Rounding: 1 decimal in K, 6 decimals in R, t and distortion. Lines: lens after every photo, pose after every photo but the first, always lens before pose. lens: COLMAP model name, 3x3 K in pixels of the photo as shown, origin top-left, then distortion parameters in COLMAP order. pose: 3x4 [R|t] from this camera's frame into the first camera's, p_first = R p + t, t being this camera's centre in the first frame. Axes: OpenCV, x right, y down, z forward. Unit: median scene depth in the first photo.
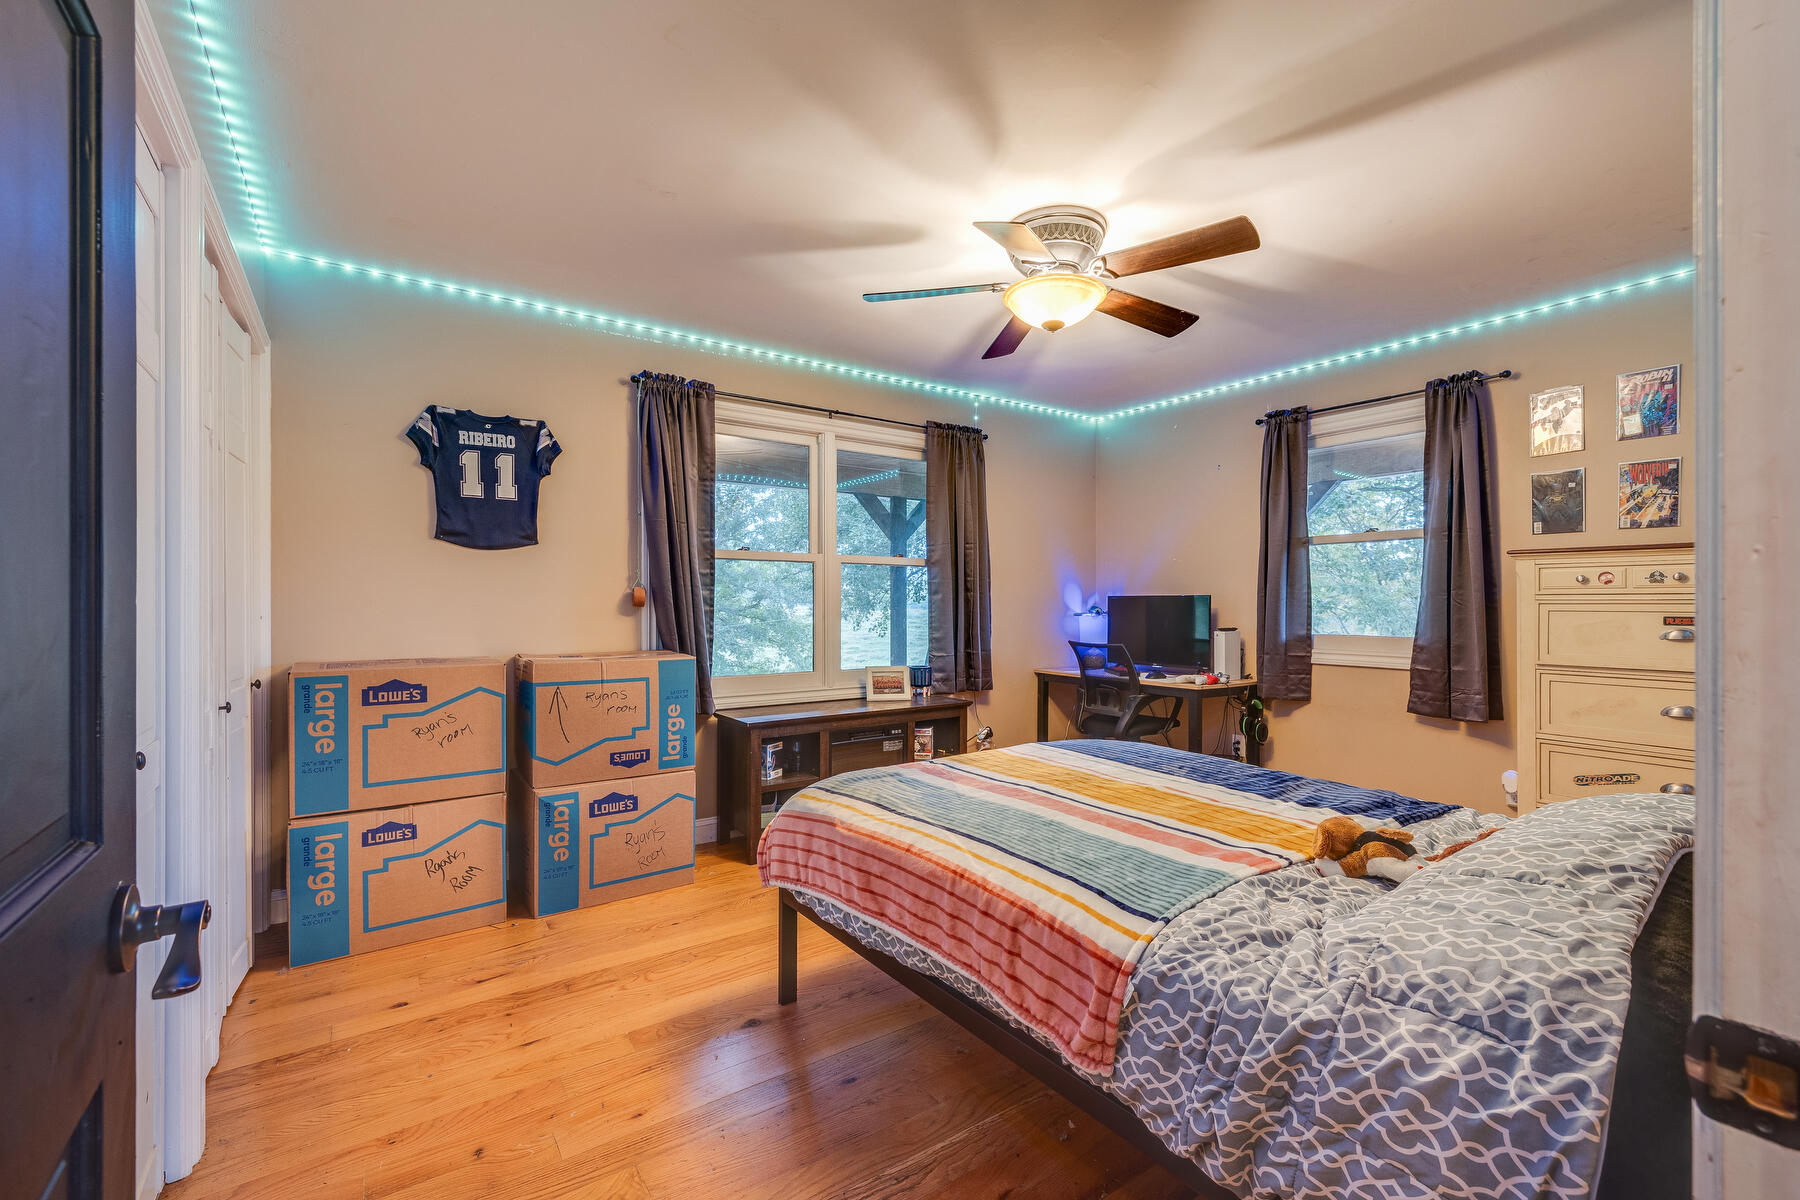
lens RADIAL K [[774.6, 0, 905.6], [0, 774.6, 601.8], [0, 0, 1]] dist [-0.003834, -0.000557]
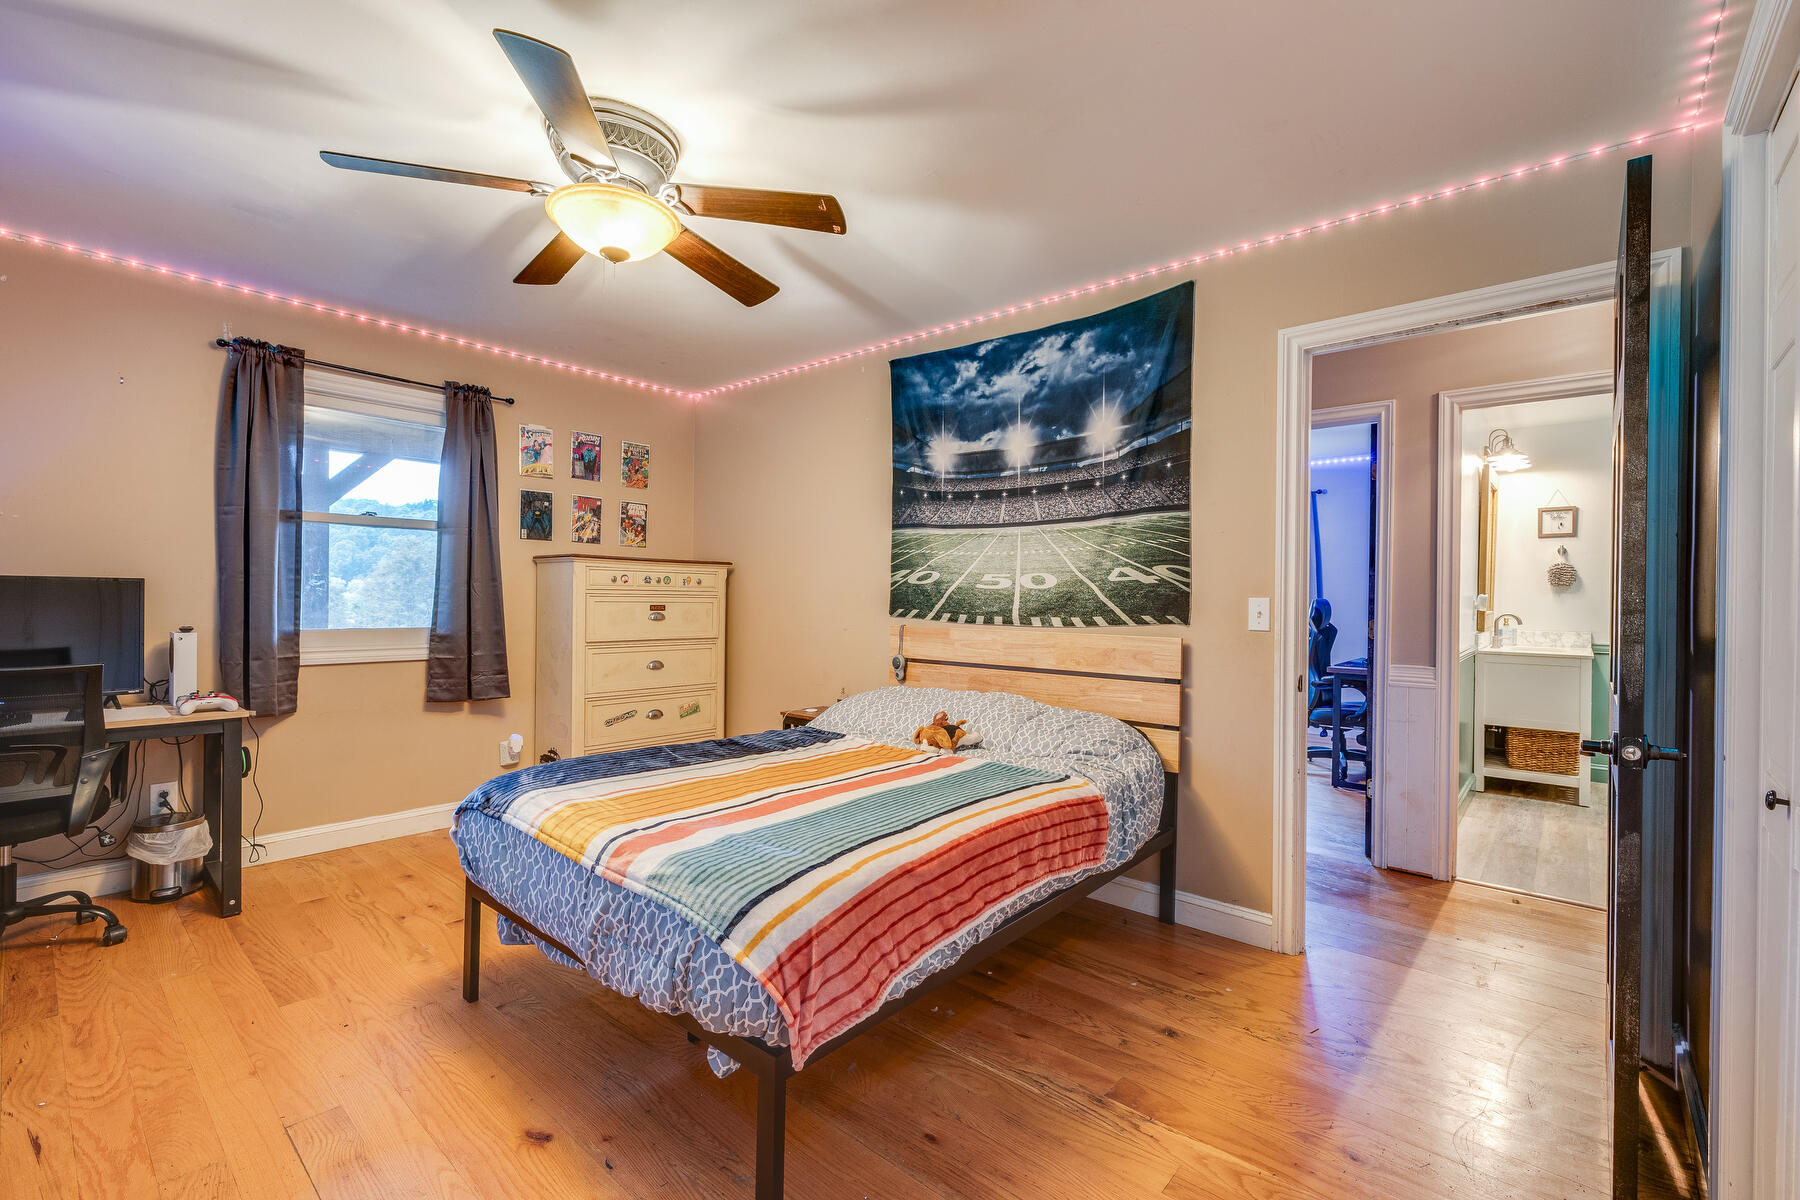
lens RADIAL K [[774.6, 0, 903.1], [0, 774.6, 600.6], [0, 0, 1]] dist [-0.003834, -0.000557]
pose [[-0.252136, -0.007515, 0.967663, -0.558435], [-0.014743, 0.999884, 0.003924, -0.002836], [-0.967580, -0.013277, -0.252217, 0.765269]]
